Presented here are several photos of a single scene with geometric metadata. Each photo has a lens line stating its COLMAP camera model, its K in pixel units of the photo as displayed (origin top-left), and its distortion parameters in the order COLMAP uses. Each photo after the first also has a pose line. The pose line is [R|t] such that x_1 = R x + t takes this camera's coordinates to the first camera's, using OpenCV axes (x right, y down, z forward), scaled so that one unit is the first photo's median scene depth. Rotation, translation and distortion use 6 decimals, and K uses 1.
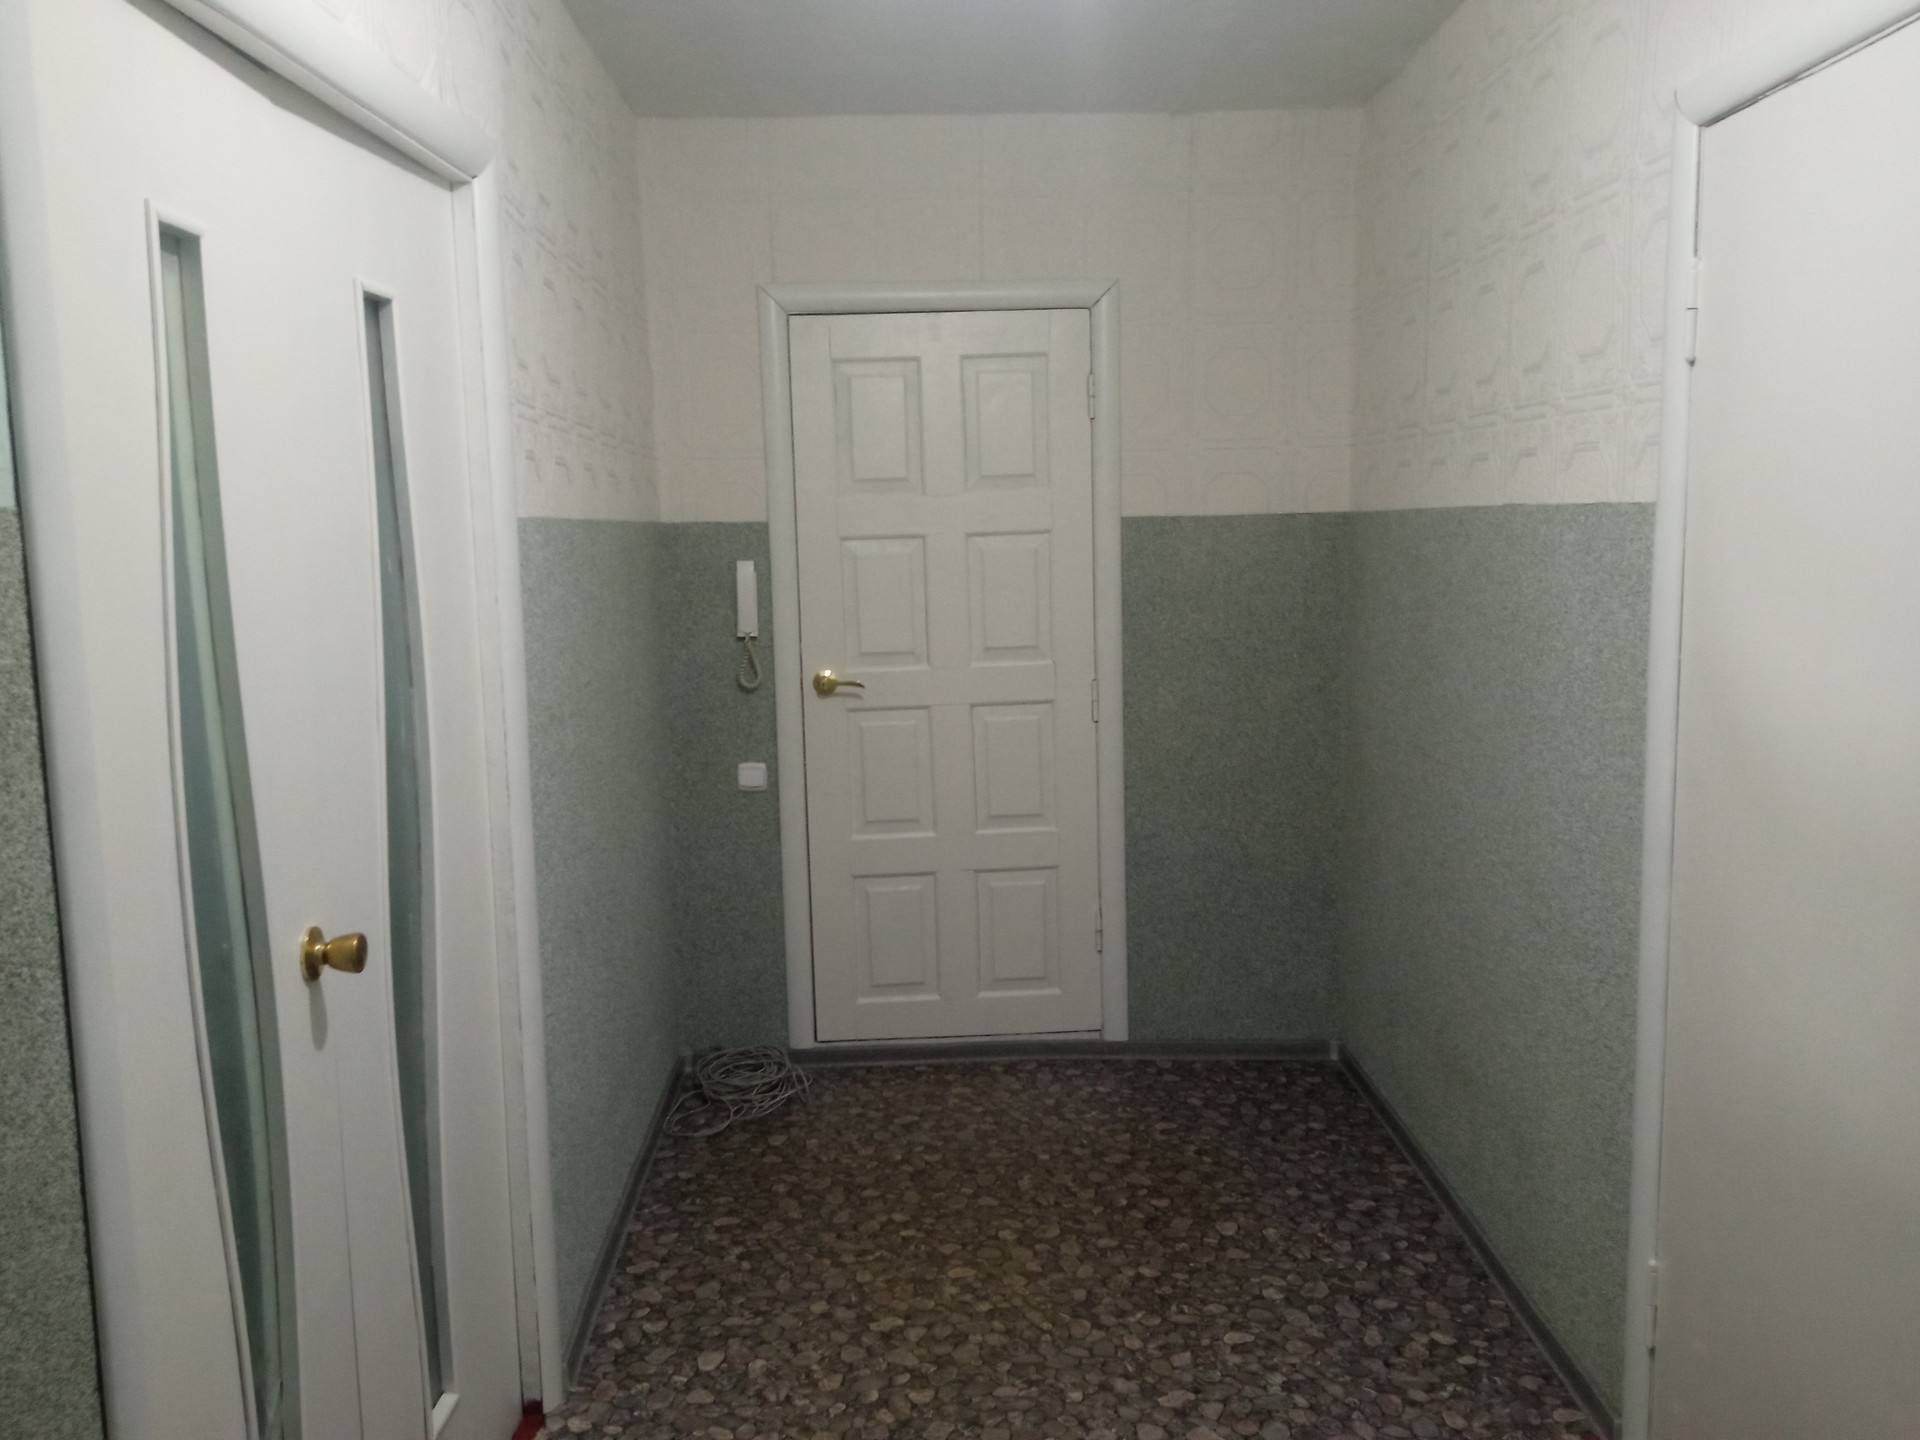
lens RADIAL K [[1548.1, 0, 957.1], [0, 1548.1, 718.9], [0, 0, 1]] dist [0.069850, -0.099003]
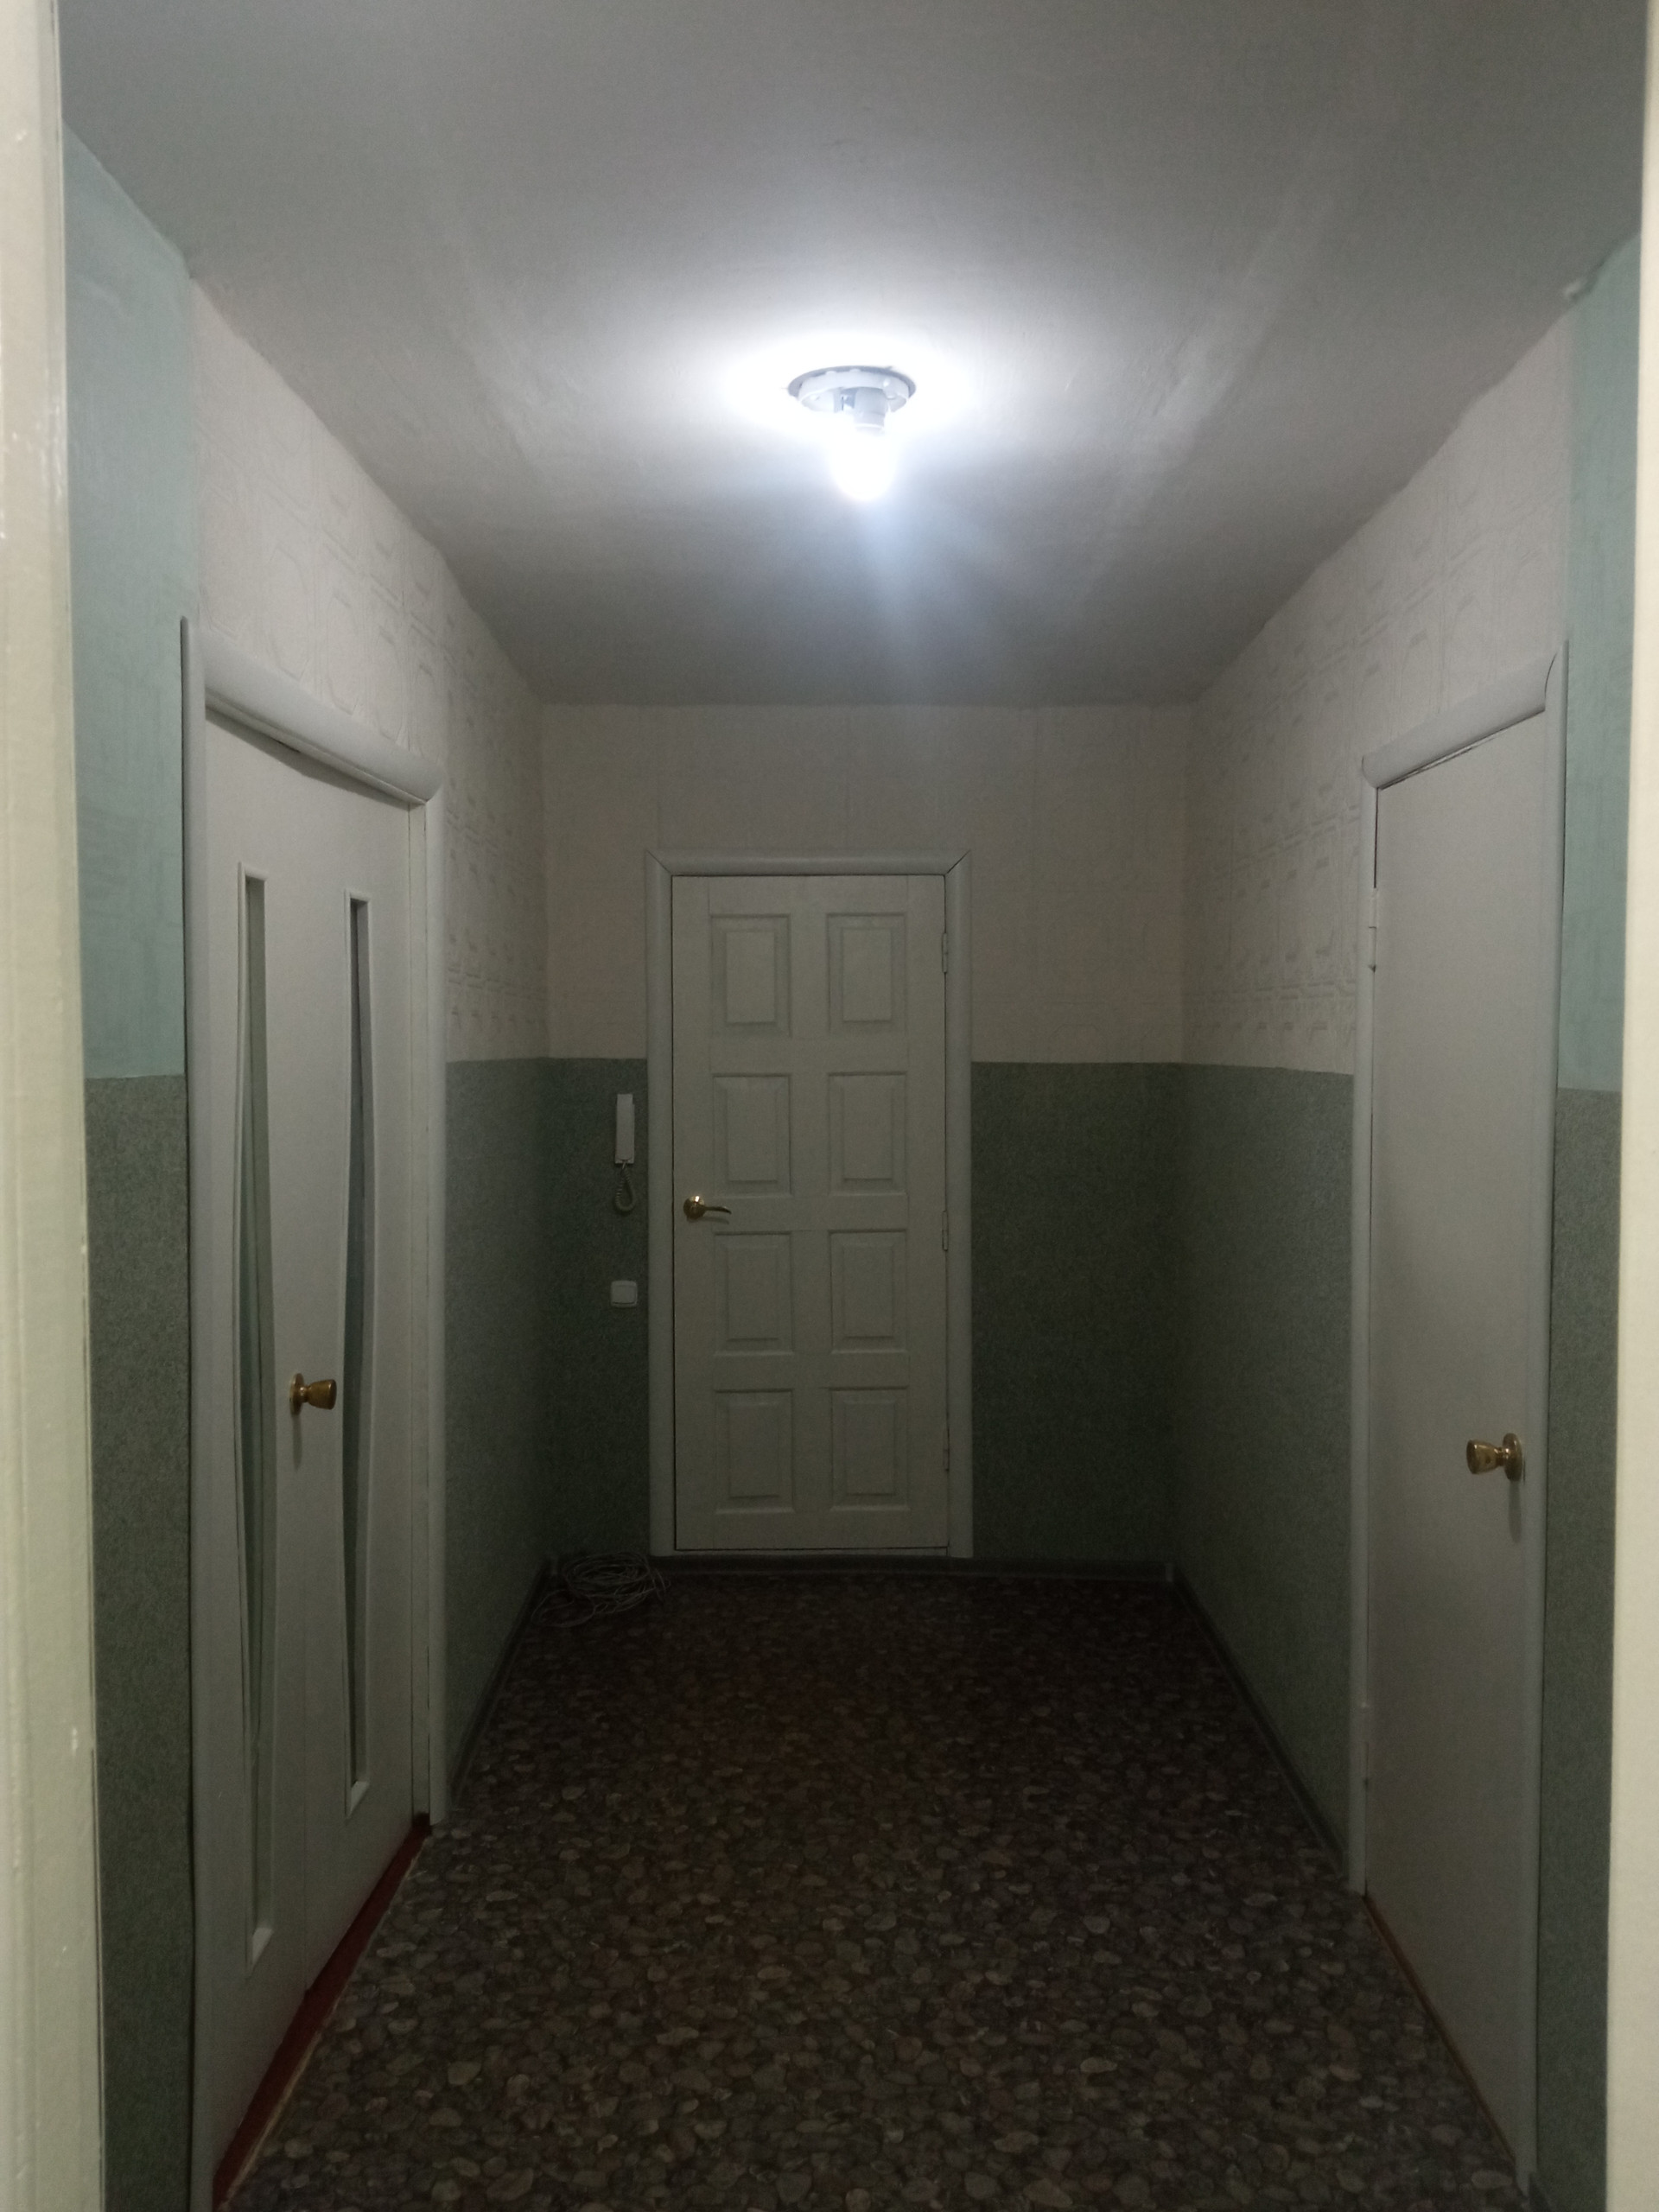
lens RADIAL K [[1783.5, 0, 827.9], [0, 1783.5, 1110.8], [0, 0, 1]] dist [0.069850, -0.099003]
pose [[0.999571, 0.023326, -0.017732, 0.029389], [-0.024760, 0.996032, -0.085481, 0.013676], [0.015668, 0.085883, 0.996182, -0.253992]]
